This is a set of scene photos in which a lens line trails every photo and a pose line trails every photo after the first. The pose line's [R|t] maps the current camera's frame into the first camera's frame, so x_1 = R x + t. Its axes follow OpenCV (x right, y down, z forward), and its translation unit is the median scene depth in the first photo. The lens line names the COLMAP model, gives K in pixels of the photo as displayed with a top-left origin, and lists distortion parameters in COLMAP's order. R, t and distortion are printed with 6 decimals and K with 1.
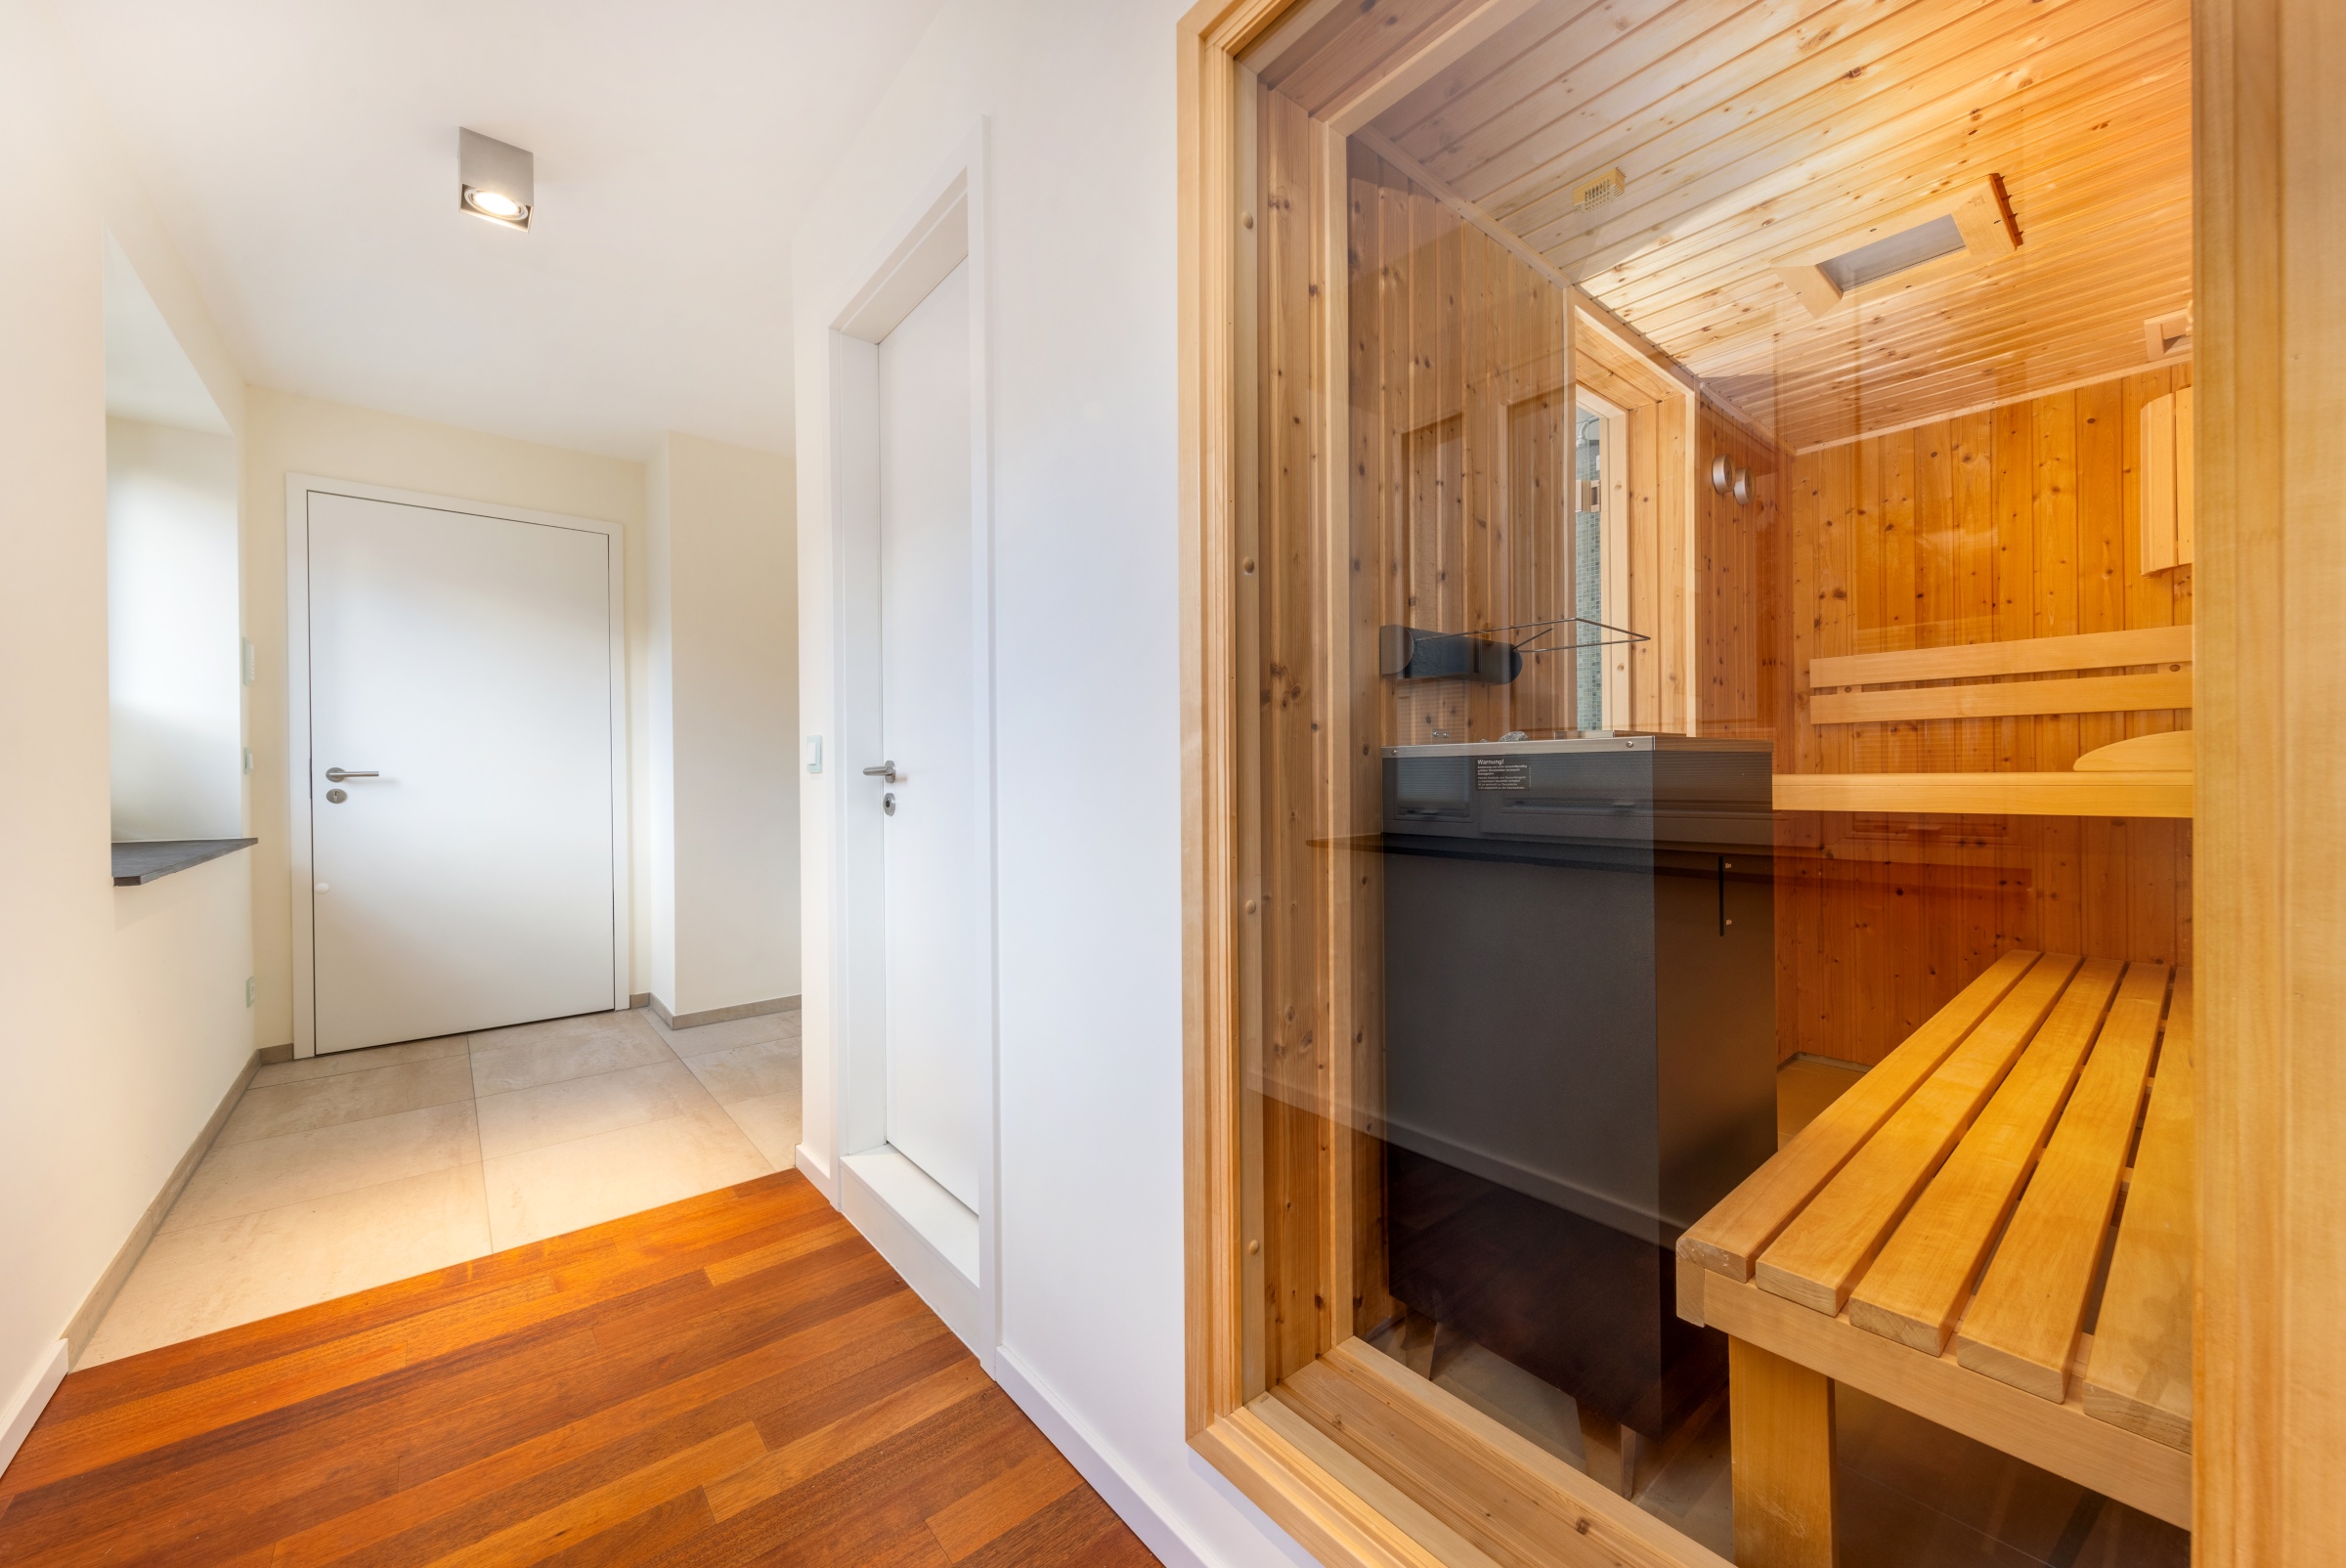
lens RADIAL K [[888.5, 0, 1173.0], [0, 888.5, 784.0], [0, 0, 1]] dist [0.000791, 0.000101]
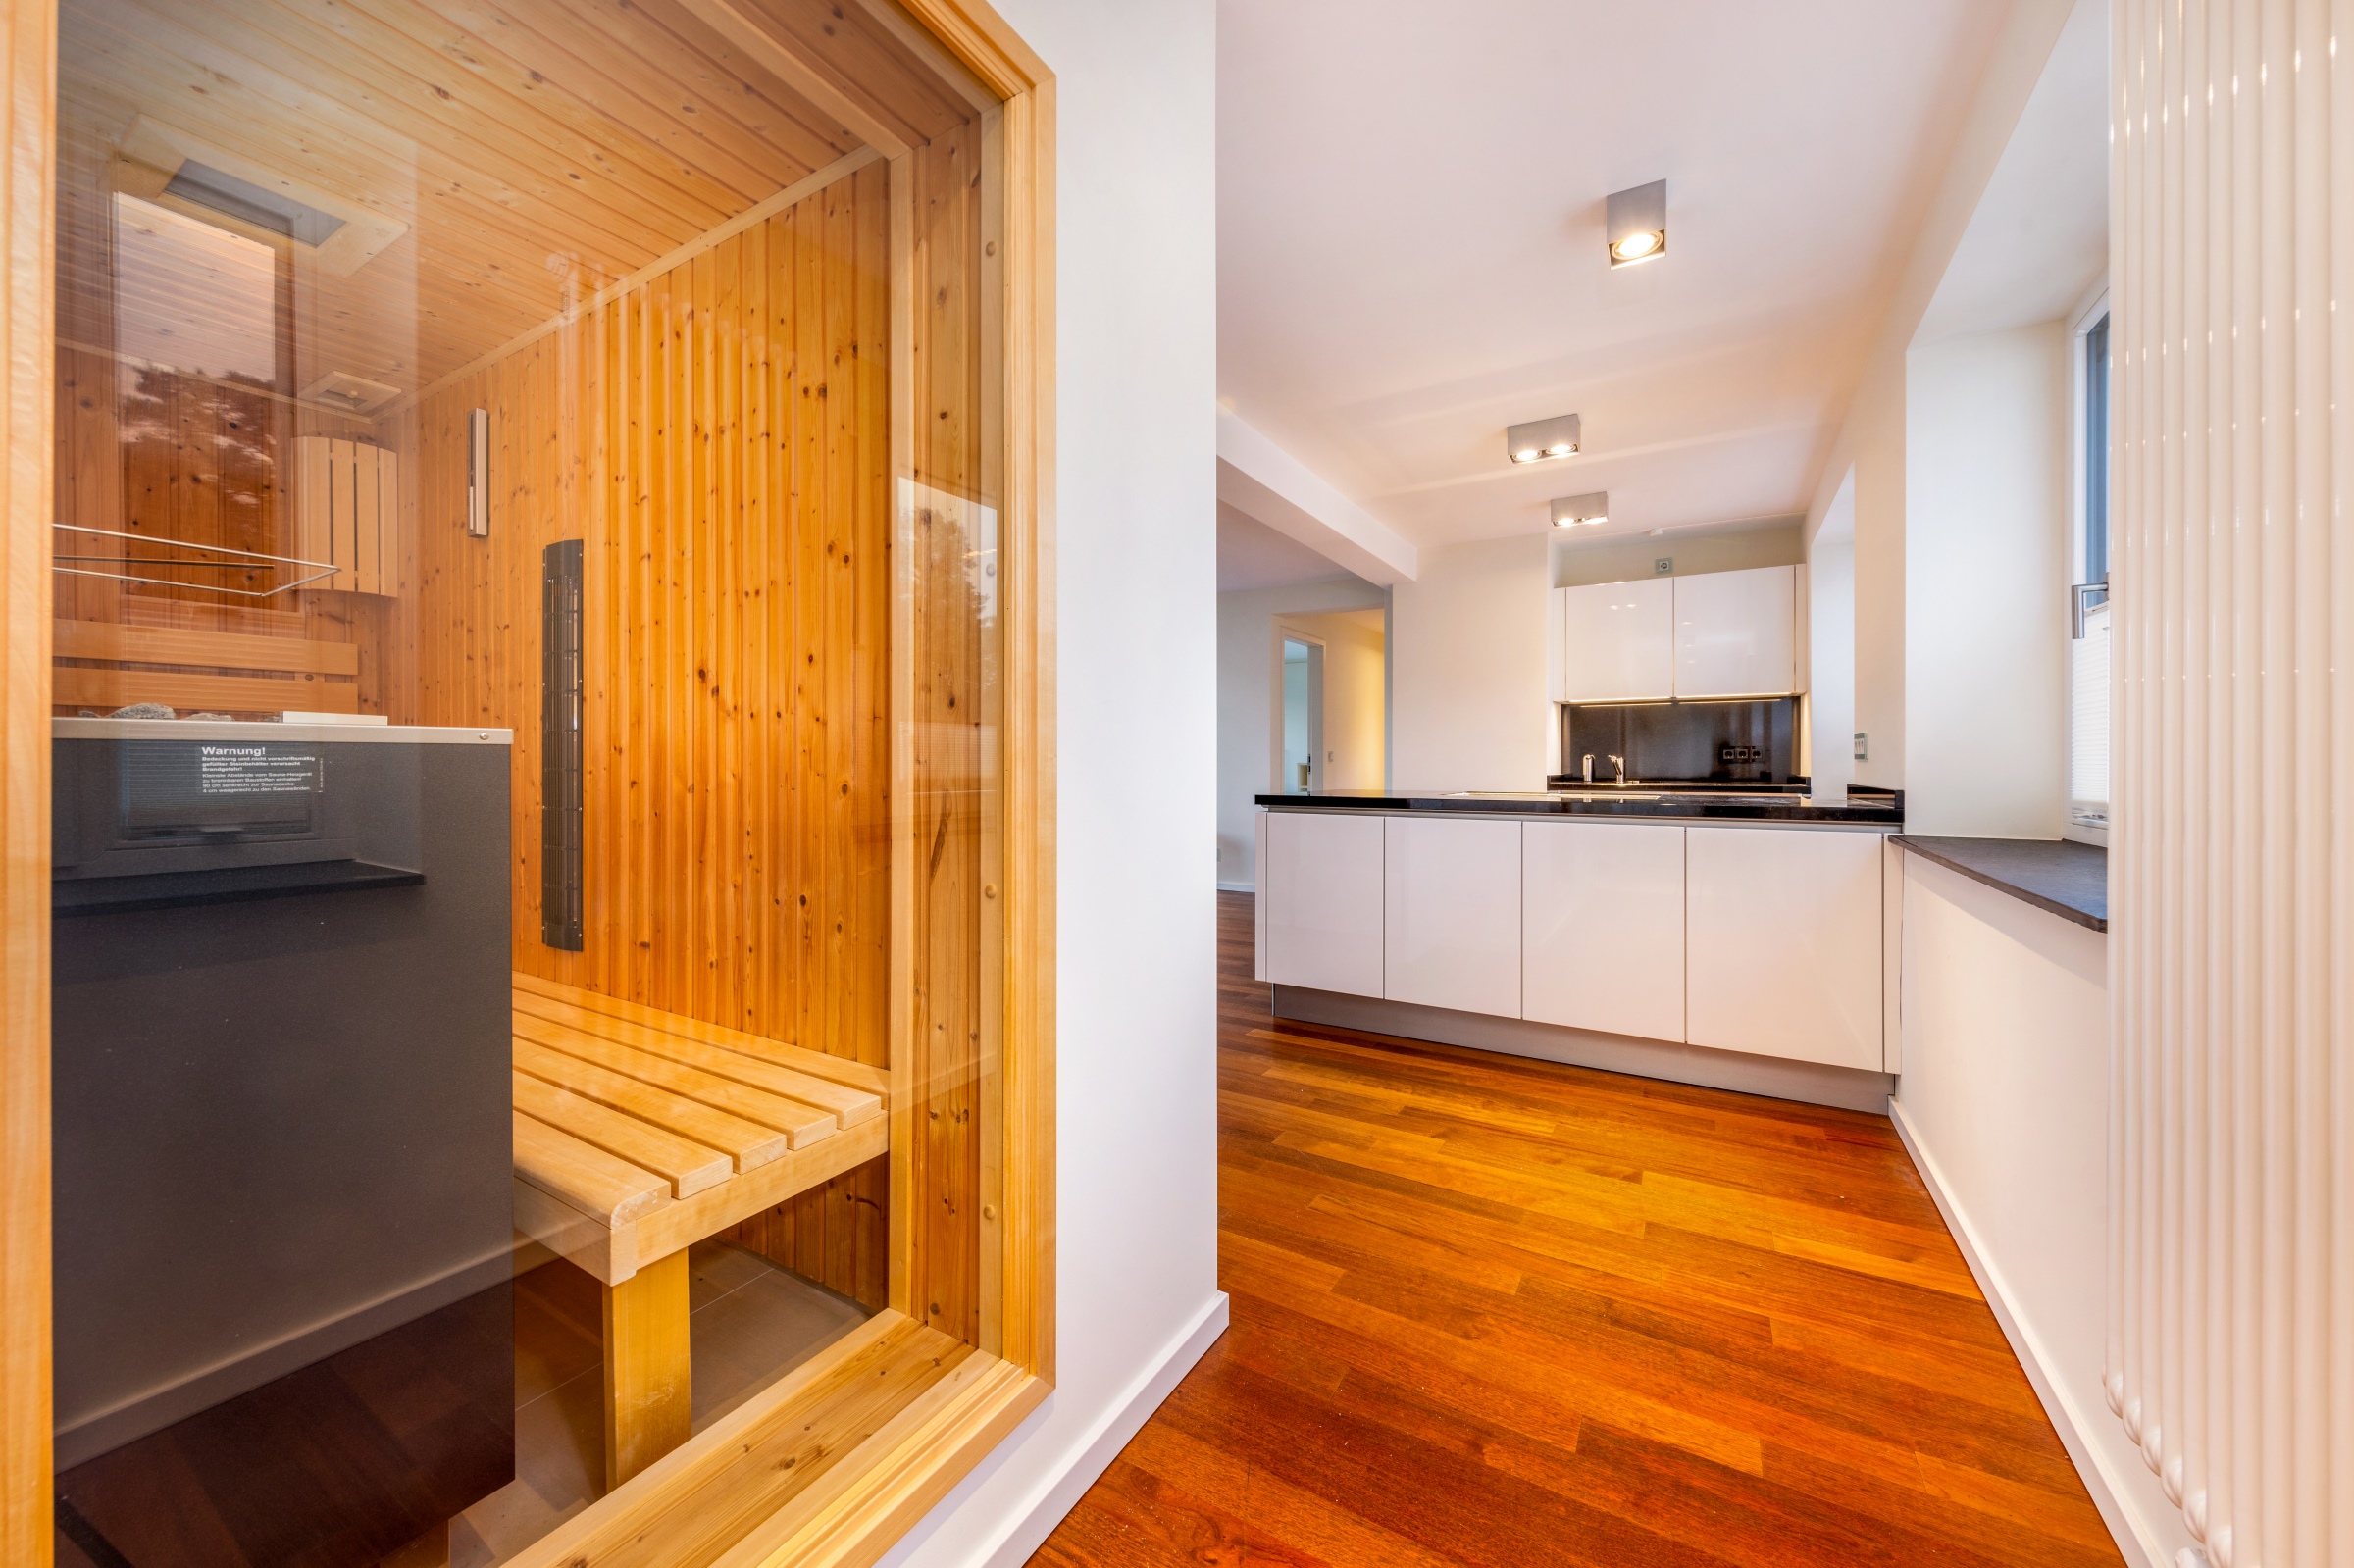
lens RADIAL K [[848.2, 0, 1211.1], [0, 848.2, 766.8], [0, 0, 1]] dist [0.000538, 0.000062]
pose [[-0.351588, 0.004798, 0.936143, -0.493046], [0.013335, 0.999911, -0.000116, -0.003314], [-0.936060, 0.012442, -0.351621, 0.546398]]
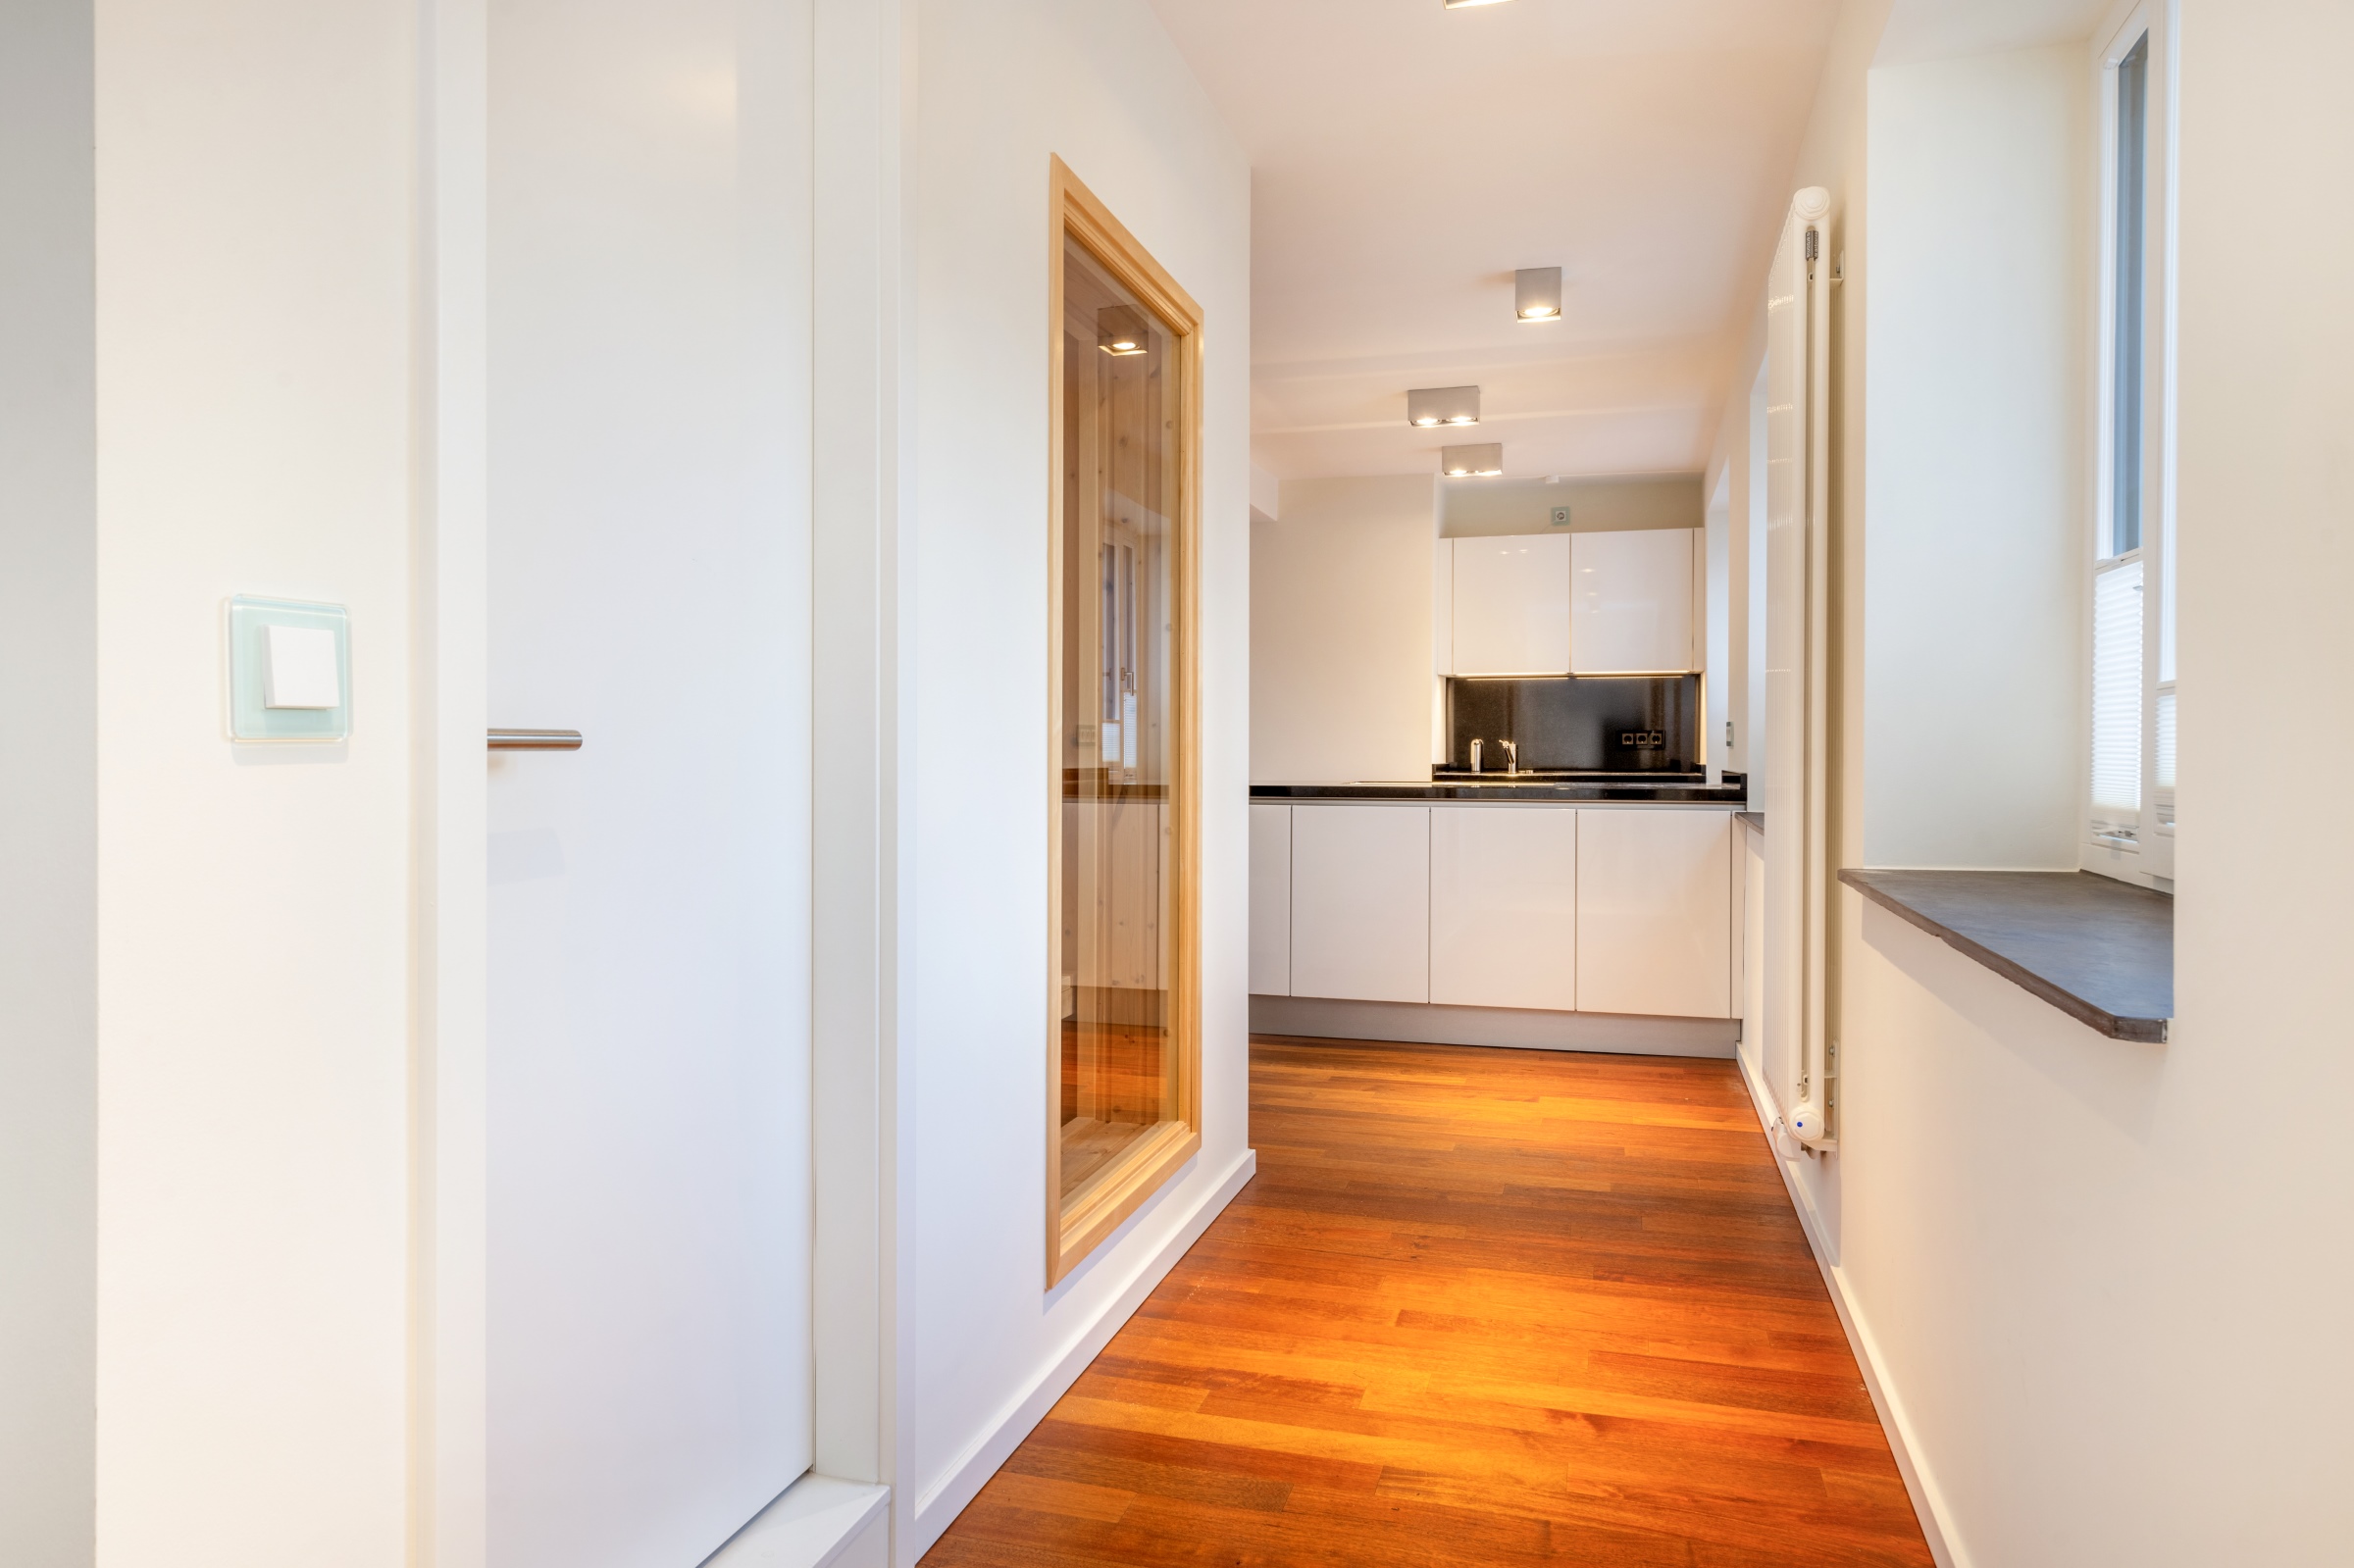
lens RADIAL K [[1447.9, 0, 1175.6], [0, 1447.9, 774.5], [0, 0, 1]] dist [-0.000709, -0.000093]
pose [[-0.555760, -0.007545, 0.831309, -2.182764], [0.011733, 0.999788, 0.016919, -0.011835], [-0.831260, 0.019157, -0.555554, 2.449905]]
